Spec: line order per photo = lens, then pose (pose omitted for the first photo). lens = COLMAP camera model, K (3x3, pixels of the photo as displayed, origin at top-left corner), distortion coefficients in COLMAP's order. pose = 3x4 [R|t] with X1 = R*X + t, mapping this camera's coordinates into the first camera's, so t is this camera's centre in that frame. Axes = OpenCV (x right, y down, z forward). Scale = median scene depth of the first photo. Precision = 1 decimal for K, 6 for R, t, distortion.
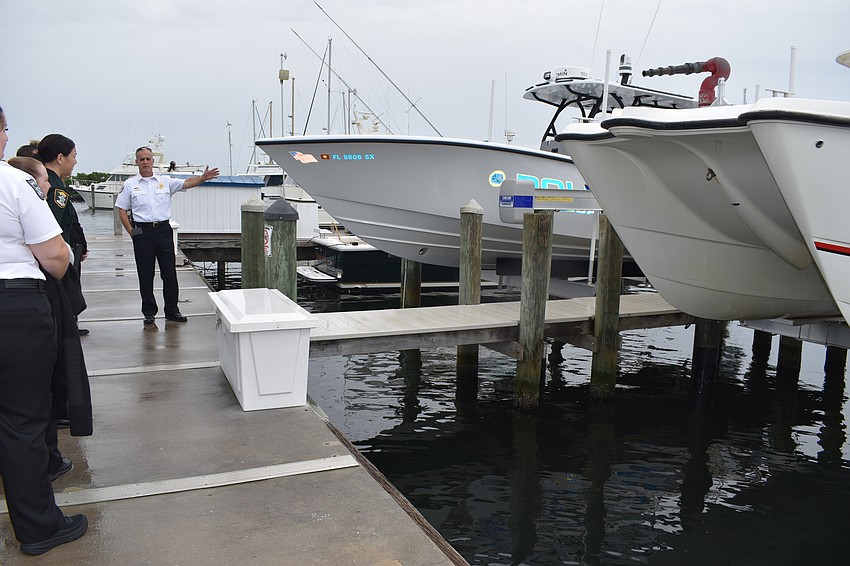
lens RADIAL K [[688.8, 0, 425.0], [0, 688.8, 283.0], [0, 0, 1]] dist [-0.085961, 0.004091]
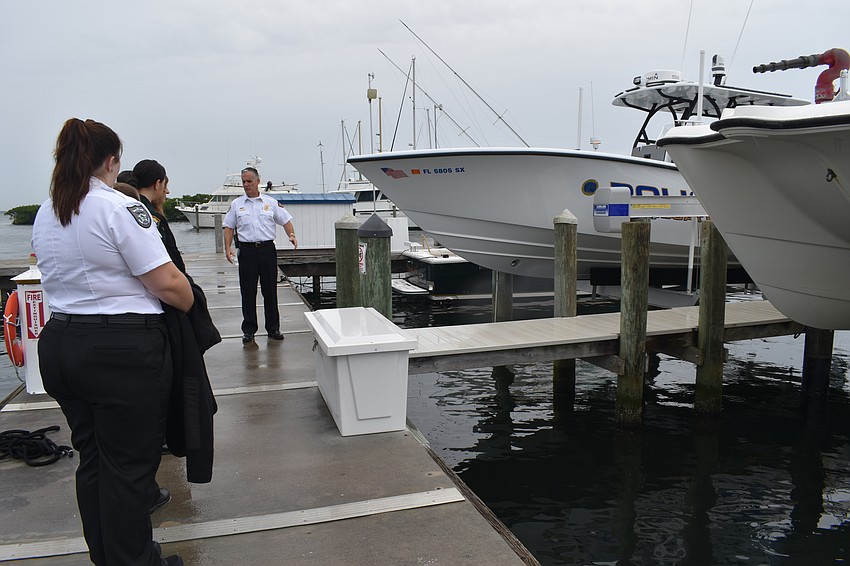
lens RADIAL K [[666.3, 0, 425.0], [0, 666.3, 283.0], [0, 0, 1]] dist [-0.091252, 0.008284]
pose [[0.991674, -0.020724, -0.127099, -0.012438], [0.019122, 0.999722, -0.013810, -0.007564], [0.127350, 0.011265, 0.991794, 0.040065]]
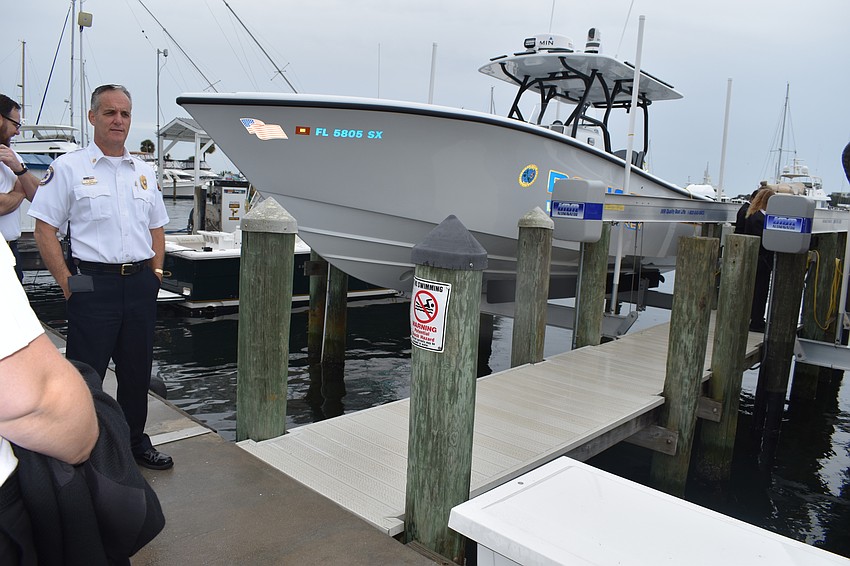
lens RADIAL K [[666.3, 0, 425.0], [0, 666.3, 283.0], [0, 0, 1]] dist [-0.091252, 0.008284]
pose [[0.926698, -0.025592, 0.374934, -0.283289], [0.015921, 0.999456, 0.028871, -0.068465], [-0.375470, -0.020786, 0.926602, 0.440212]]
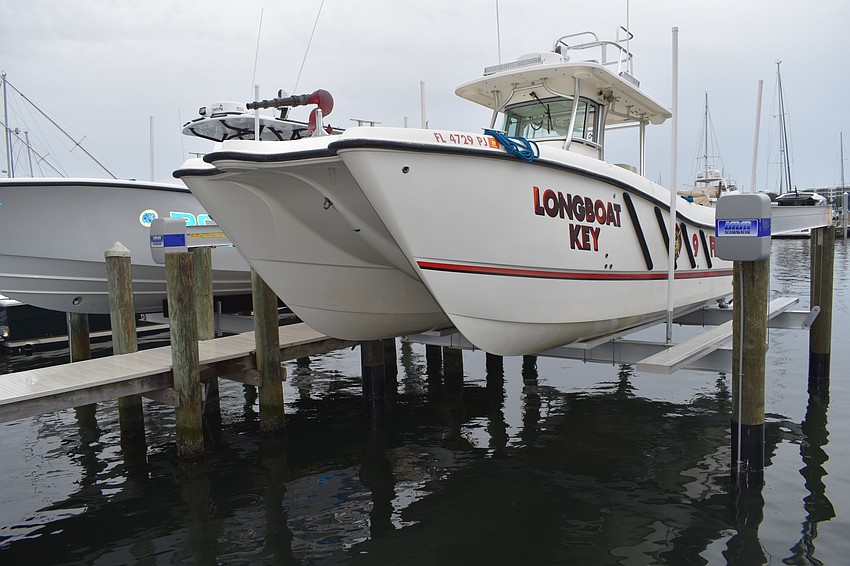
lens RADIAL K [[666.3, 0, 425.0], [0, 666.3, 283.0], [0, 0, 1]] dist [-0.091252, 0.008284]
pose [[0.912936, -0.089518, 0.398164, 0.093377], [0.106111, 0.994158, -0.019783, -0.003213], [-0.394067, 0.060310, 0.917101, 0.017678]]
